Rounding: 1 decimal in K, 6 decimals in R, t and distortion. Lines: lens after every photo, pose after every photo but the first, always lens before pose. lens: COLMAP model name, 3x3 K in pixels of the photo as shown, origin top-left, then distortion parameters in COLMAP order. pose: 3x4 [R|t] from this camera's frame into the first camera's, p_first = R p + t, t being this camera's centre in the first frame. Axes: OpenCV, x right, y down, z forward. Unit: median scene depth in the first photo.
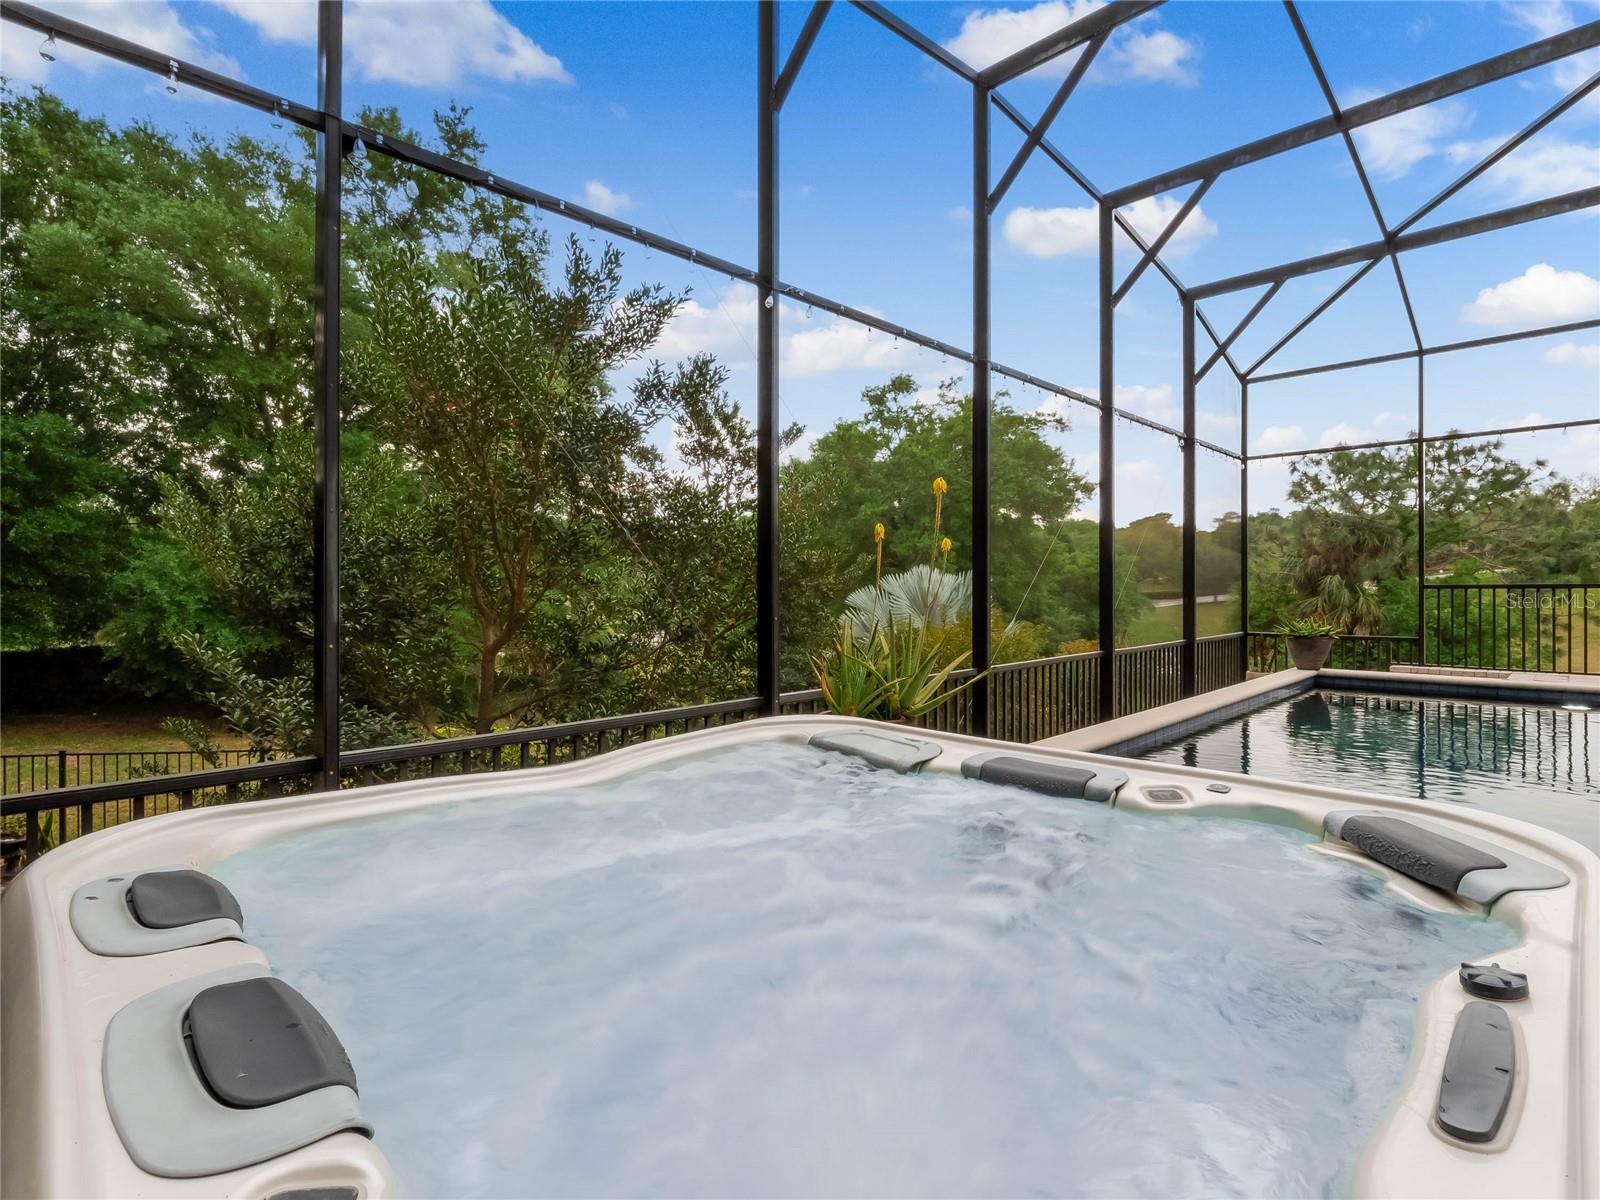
lens RADIAL K [[775.9, 0, 806.1], [0, 775.9, 591.5], [0, 0, 1]] dist [0.003290, 0.000685]
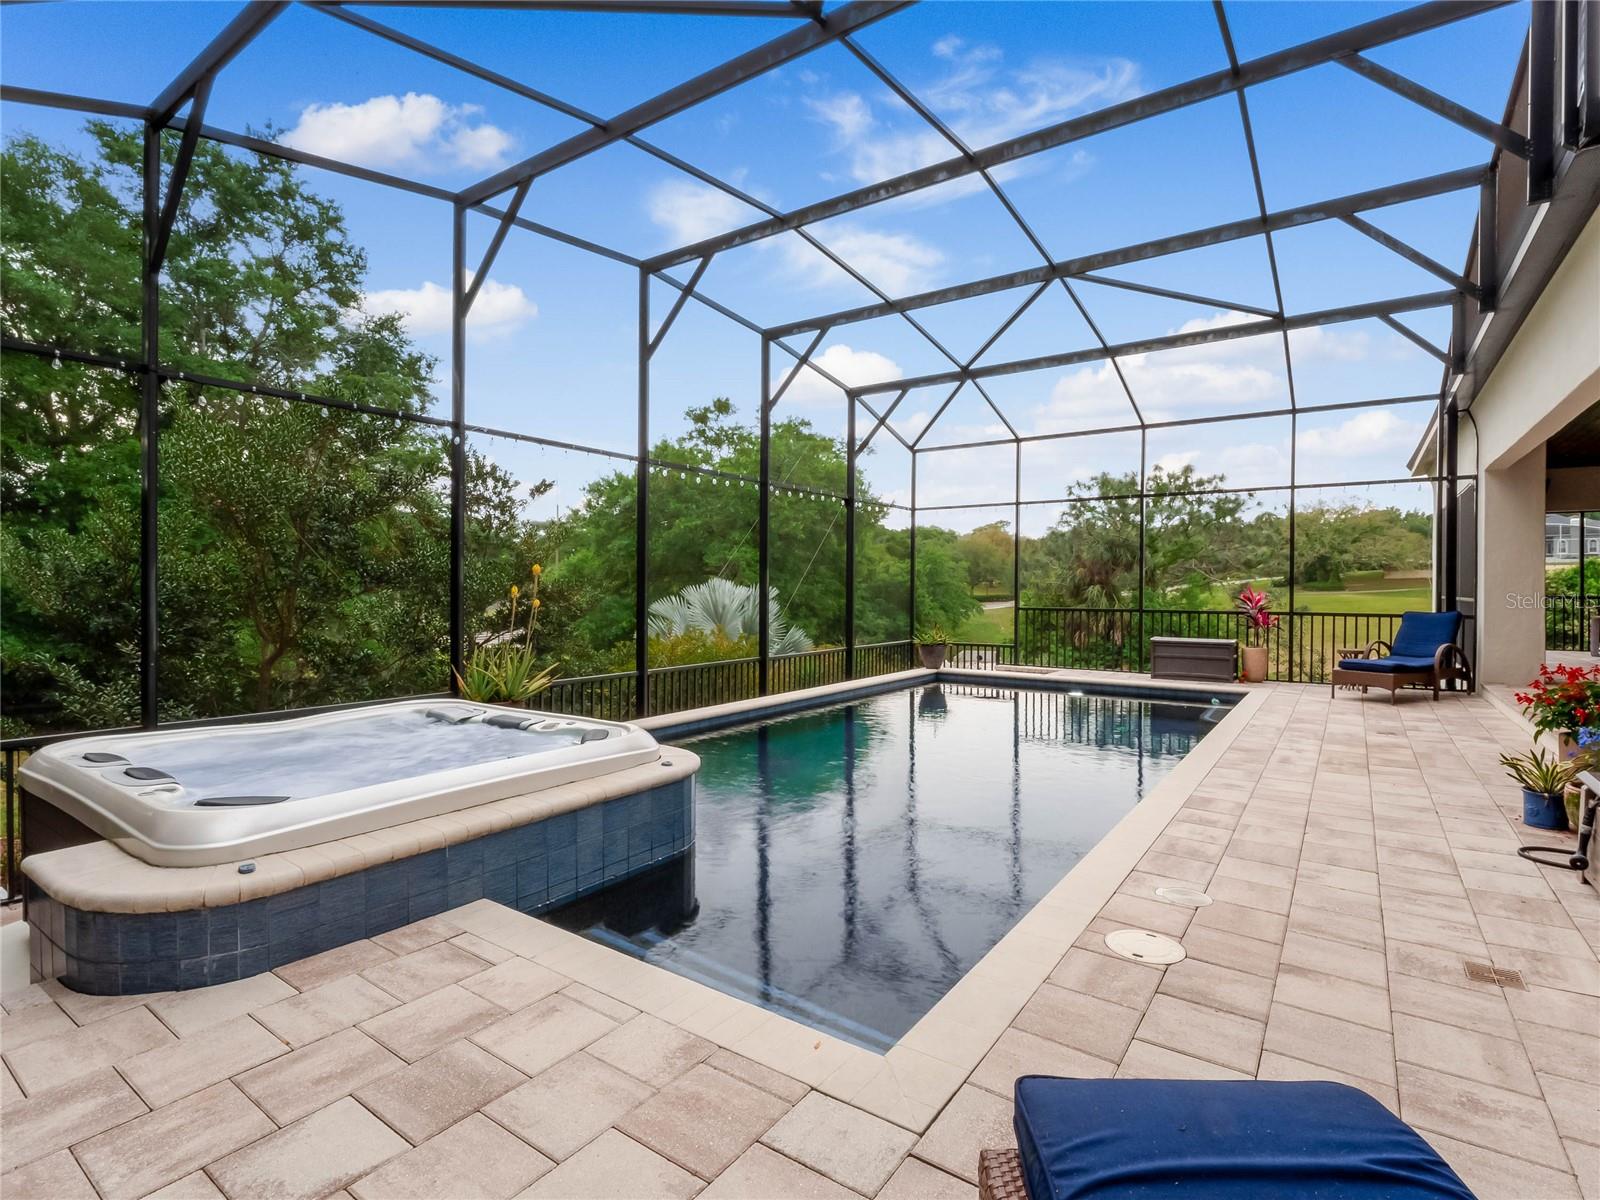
lens RADIAL K [[783.2, 0, 800.5], [0, 783.2, 595.9], [0, 0, 1]] dist [0.001528, -0.000517]
pose [[0.986041, 0.006429, 0.166381, 0.068890], [-0.007482, 0.999956, 0.005703, -0.013253], [-0.166337, -0.006868, 0.986045, -0.126305]]
